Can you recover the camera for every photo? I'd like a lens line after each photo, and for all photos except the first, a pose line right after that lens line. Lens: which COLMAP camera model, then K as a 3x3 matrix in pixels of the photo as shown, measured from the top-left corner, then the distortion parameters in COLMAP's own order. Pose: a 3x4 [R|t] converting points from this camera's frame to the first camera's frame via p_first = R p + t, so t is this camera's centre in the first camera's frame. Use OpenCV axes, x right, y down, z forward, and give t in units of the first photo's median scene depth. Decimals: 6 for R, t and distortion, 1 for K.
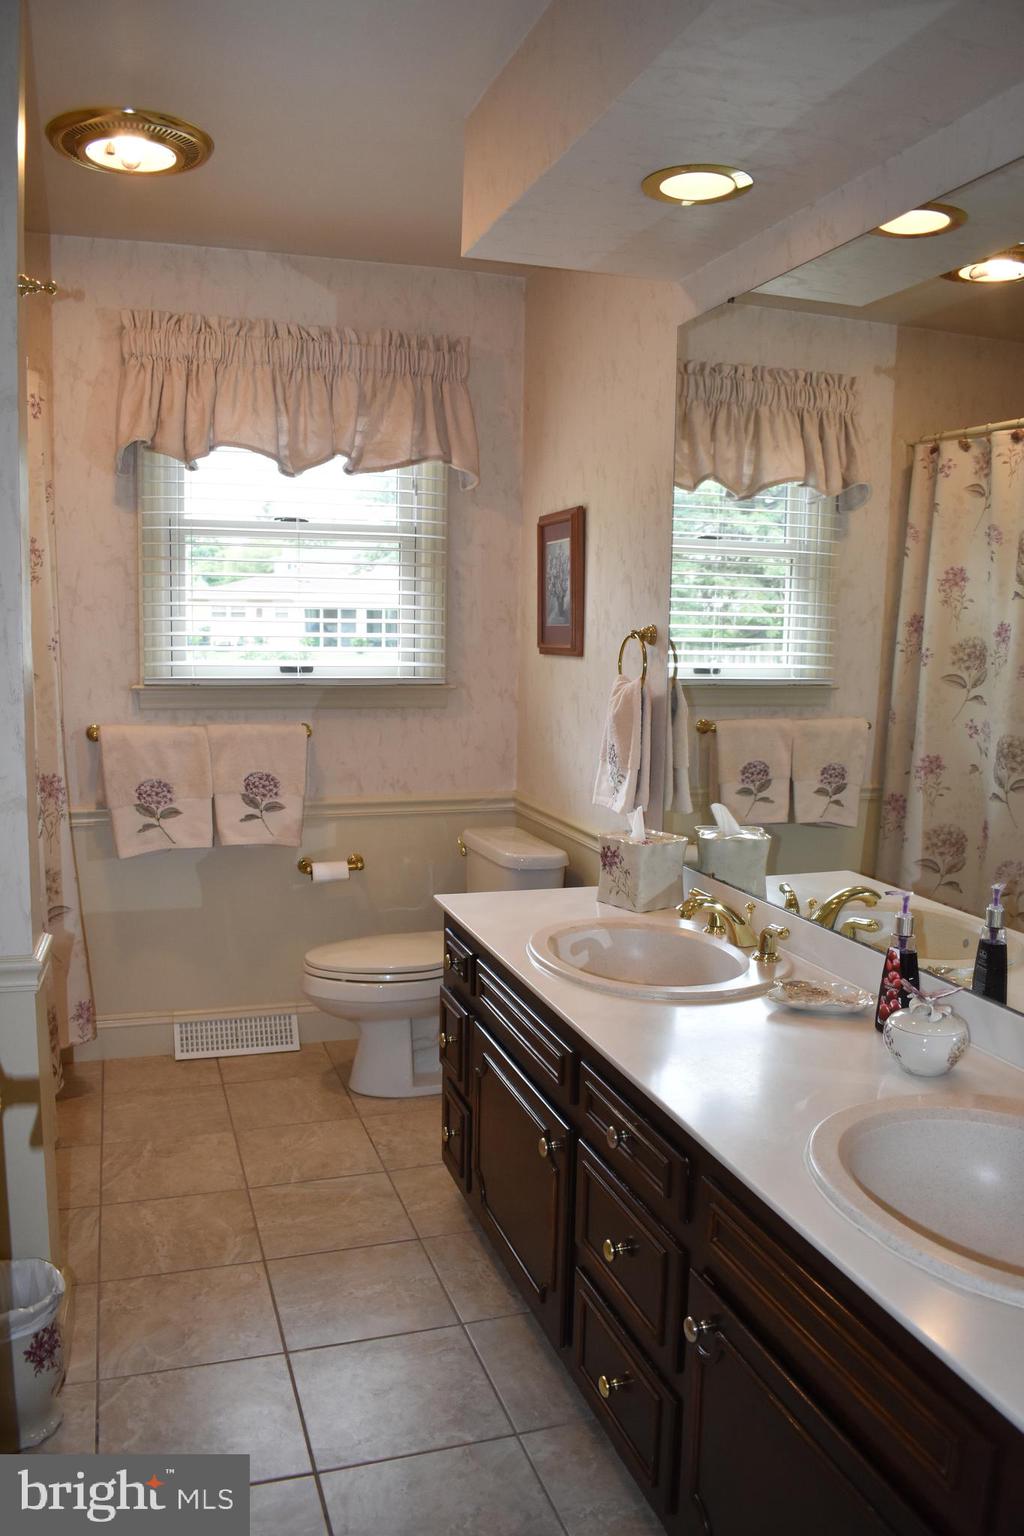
lens RADIAL K [[1214.6, 0, 512.0], [0, 1214.6, 768.0], [0, 0, 1]] dist [-0.061046, -0.002563]
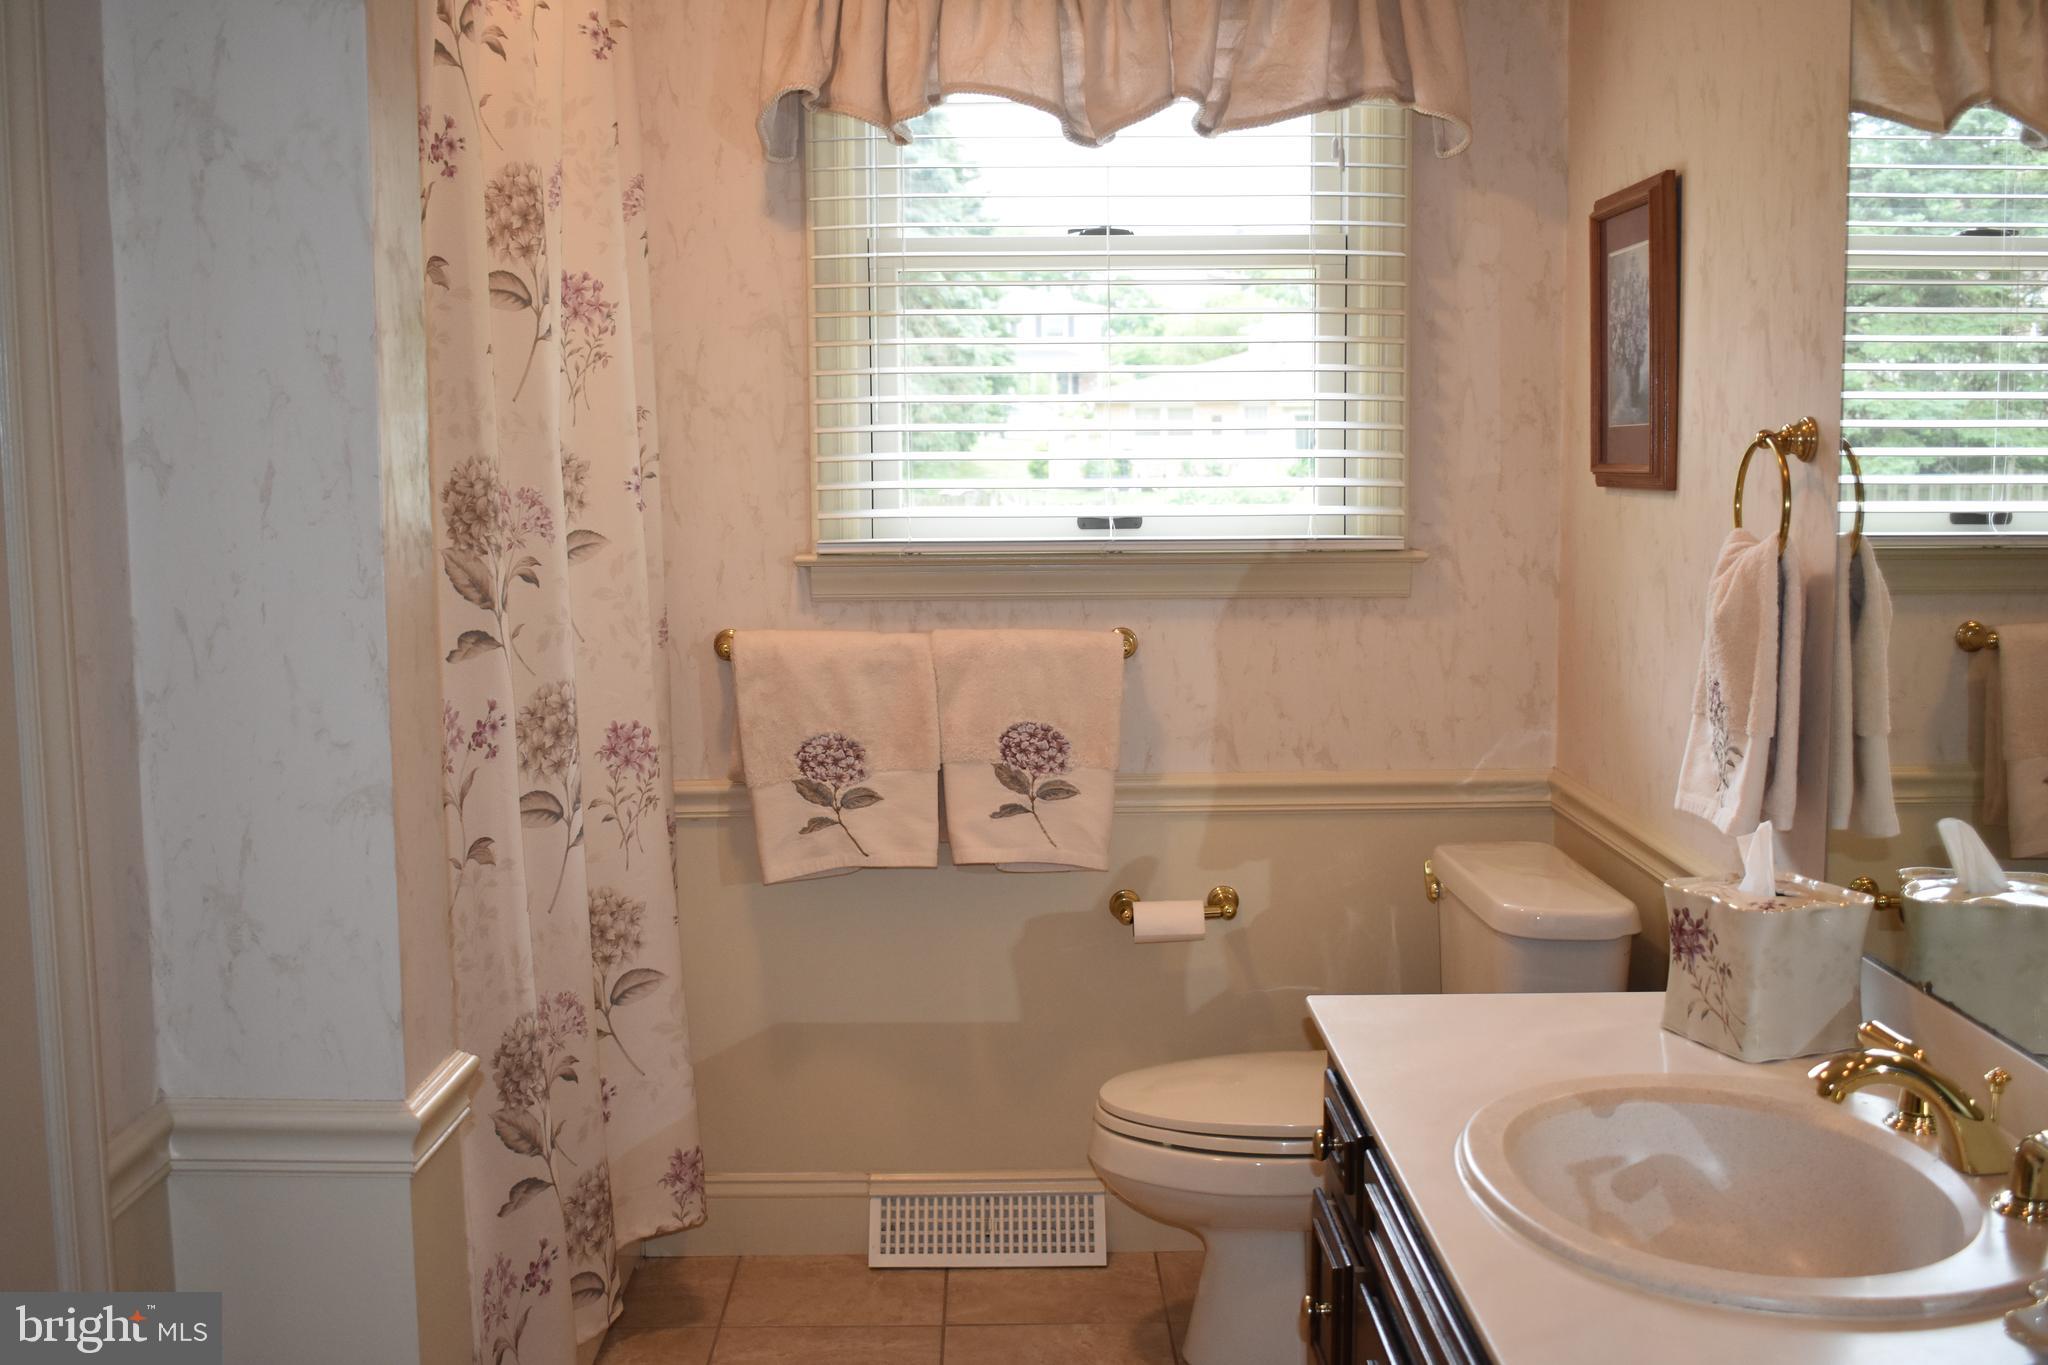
lens RADIAL K [[2135.4, 0, 1026.2], [0, 2135.4, 668.4], [0, 0, 1]] dist [-0.058615, 0.018091]
pose [[0.954700, 0.009815, -0.297409, 0.061164], [-0.013485, 0.999856, -0.010291, -0.010504], [0.297266, 0.013836, 0.954695, 0.135462]]
